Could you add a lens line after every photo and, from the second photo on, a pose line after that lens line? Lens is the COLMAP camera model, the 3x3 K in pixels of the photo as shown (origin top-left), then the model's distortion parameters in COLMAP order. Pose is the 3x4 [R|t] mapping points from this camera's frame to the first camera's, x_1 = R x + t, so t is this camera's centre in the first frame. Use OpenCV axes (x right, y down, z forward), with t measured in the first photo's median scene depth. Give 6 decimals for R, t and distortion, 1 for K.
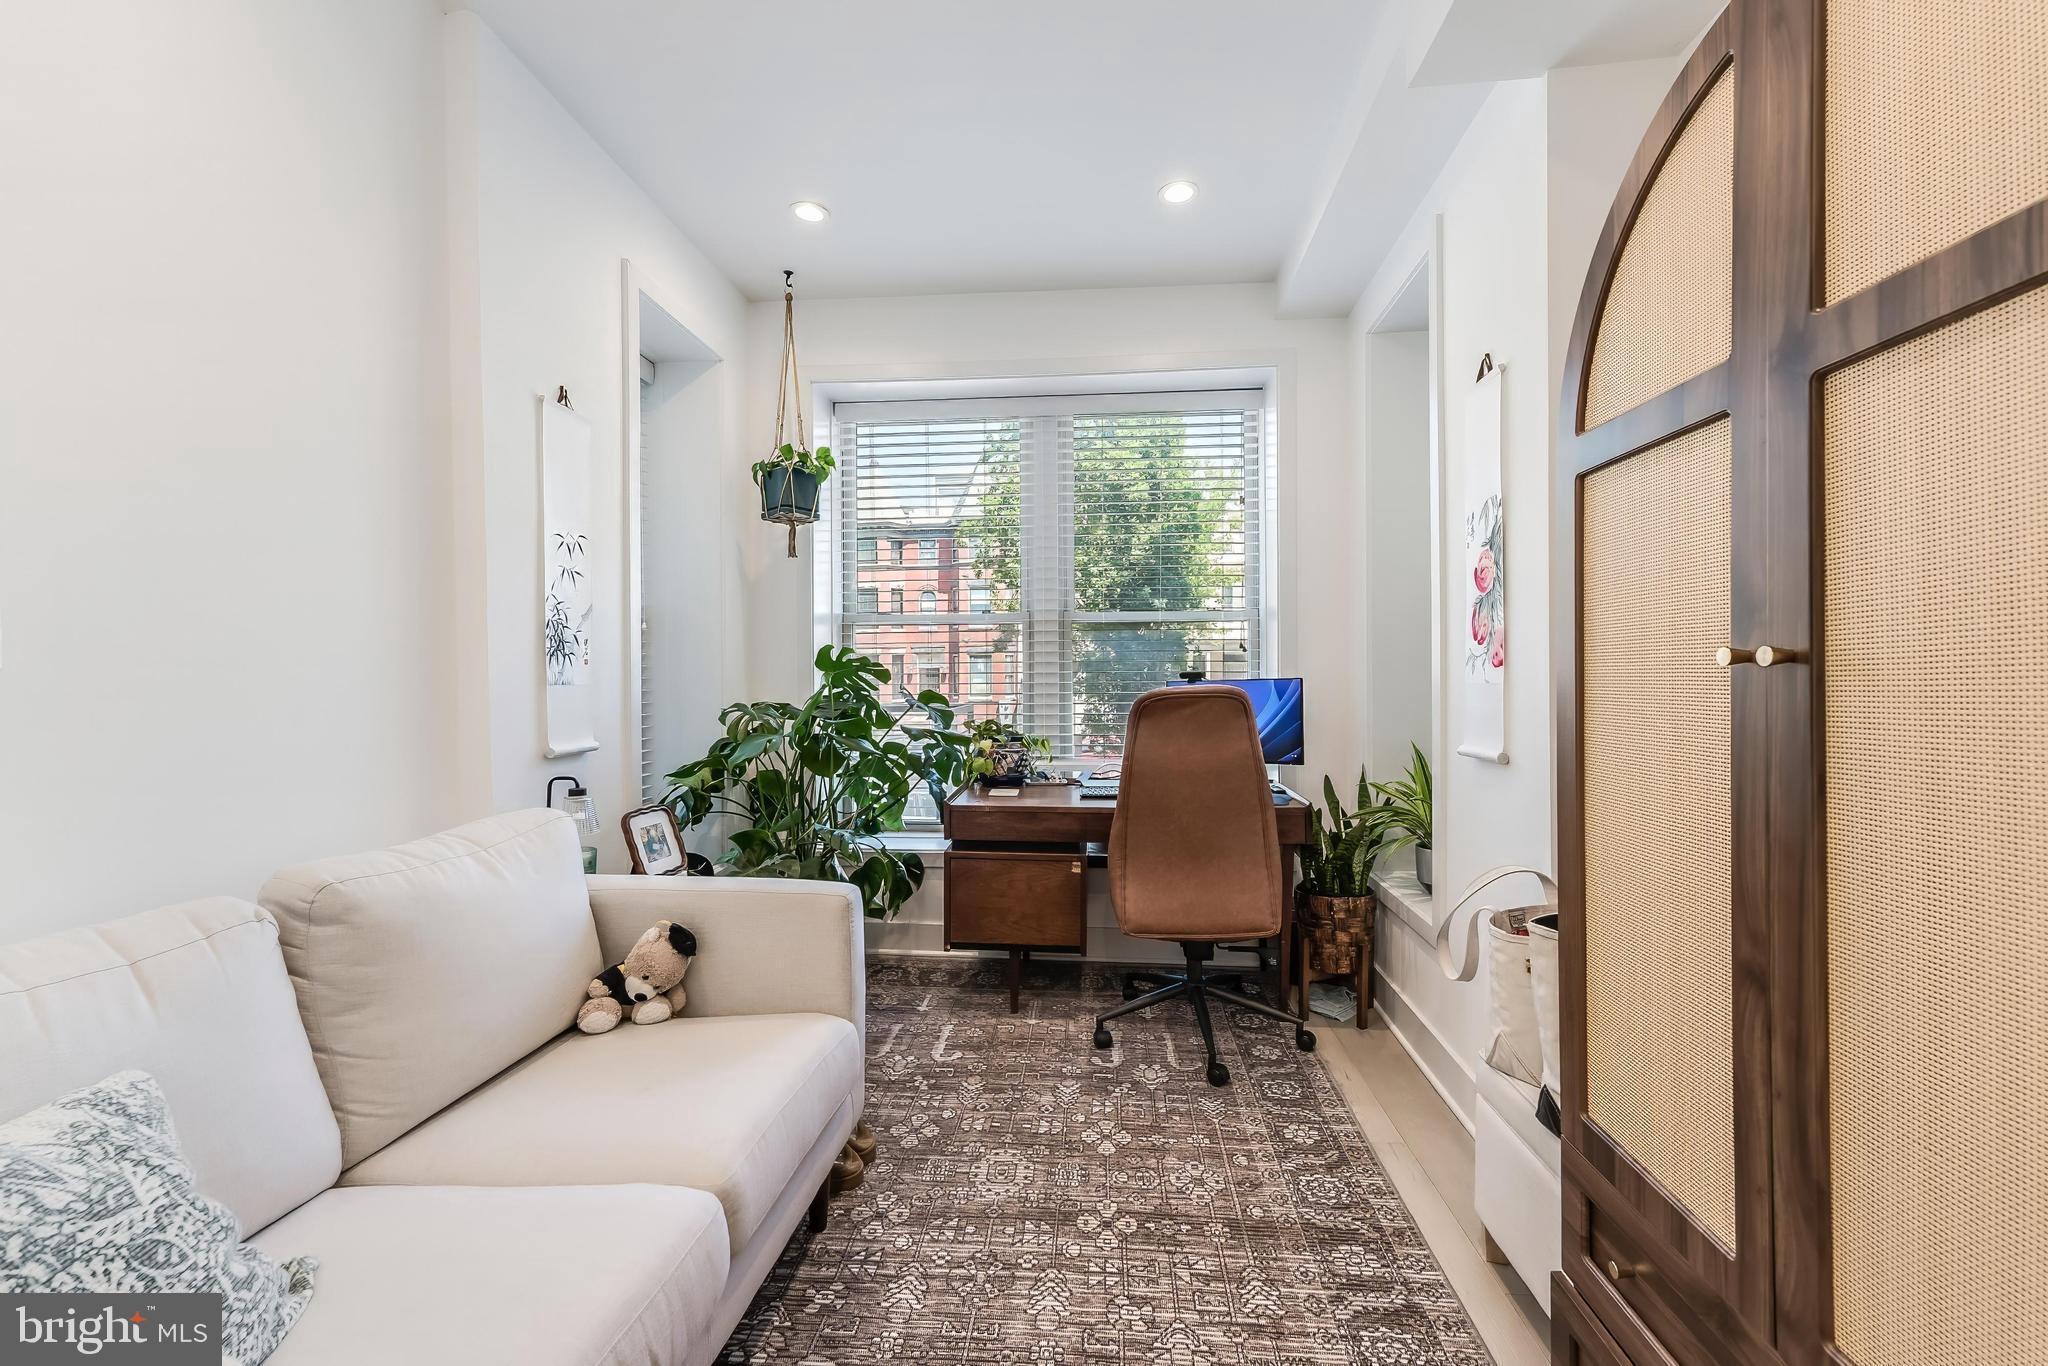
lens RADIAL K [[832.1, 0, 1032.2], [0, 832.1, 685.2], [0, 0, 1]] dist [0.000122, -0.000028]
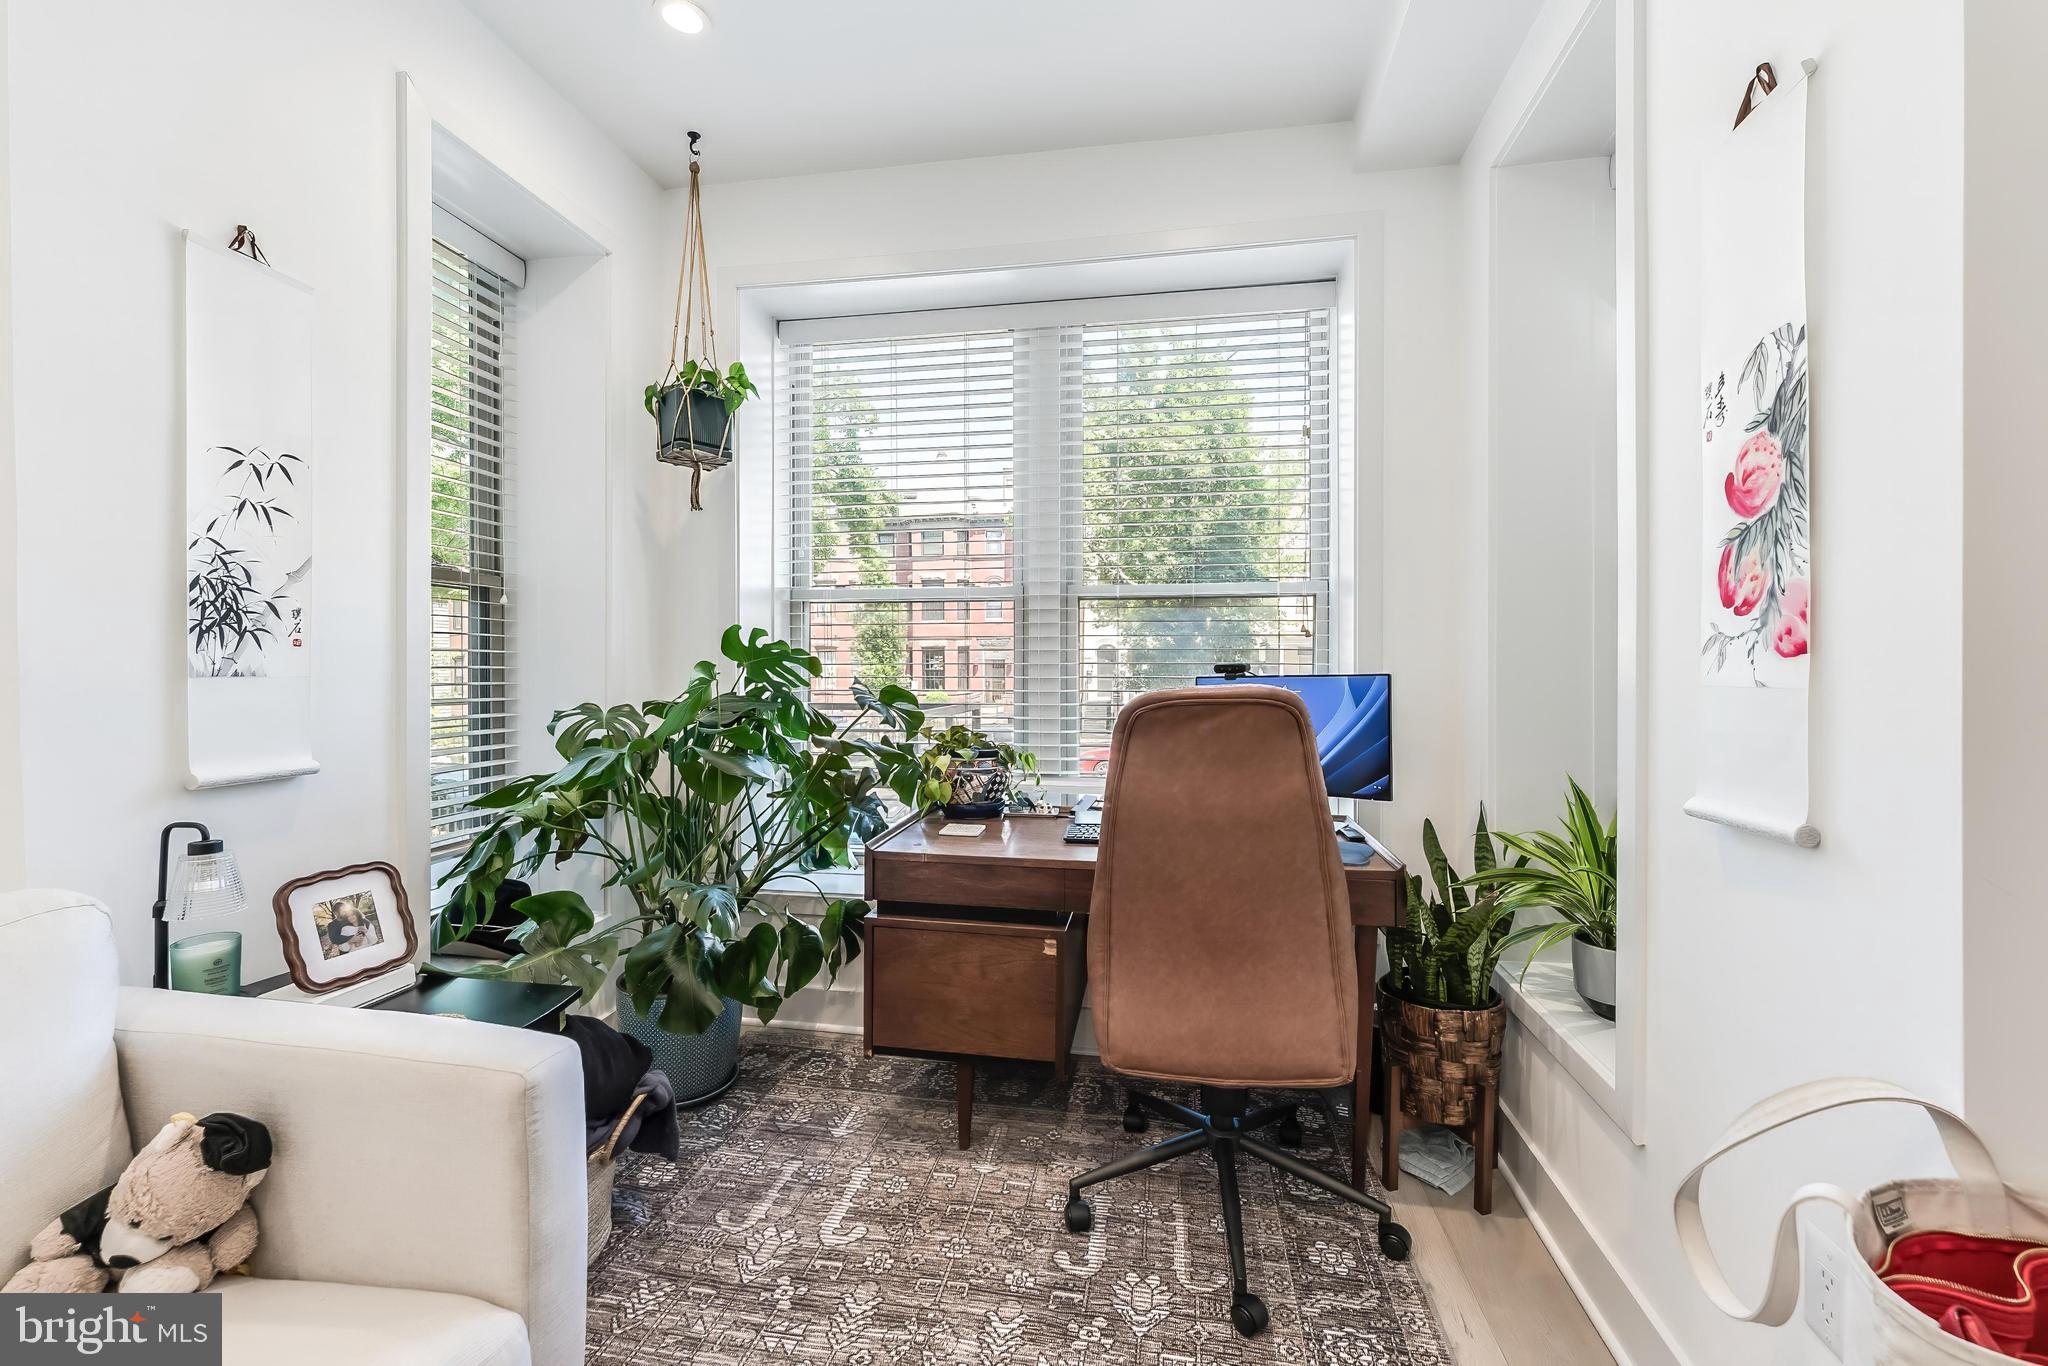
lens RADIAL K [[828.2, 0, 1032.5], [0, 828.2, 674.9], [0, 0, 1]] dist [-0.000004, -0.000172]
pose [[0.996379, 0.007223, -0.084716, 0.095155], [-0.007567, 0.999964, -0.003744, -0.003322], [0.084686, 0.004371, 0.996398, 0.316722]]
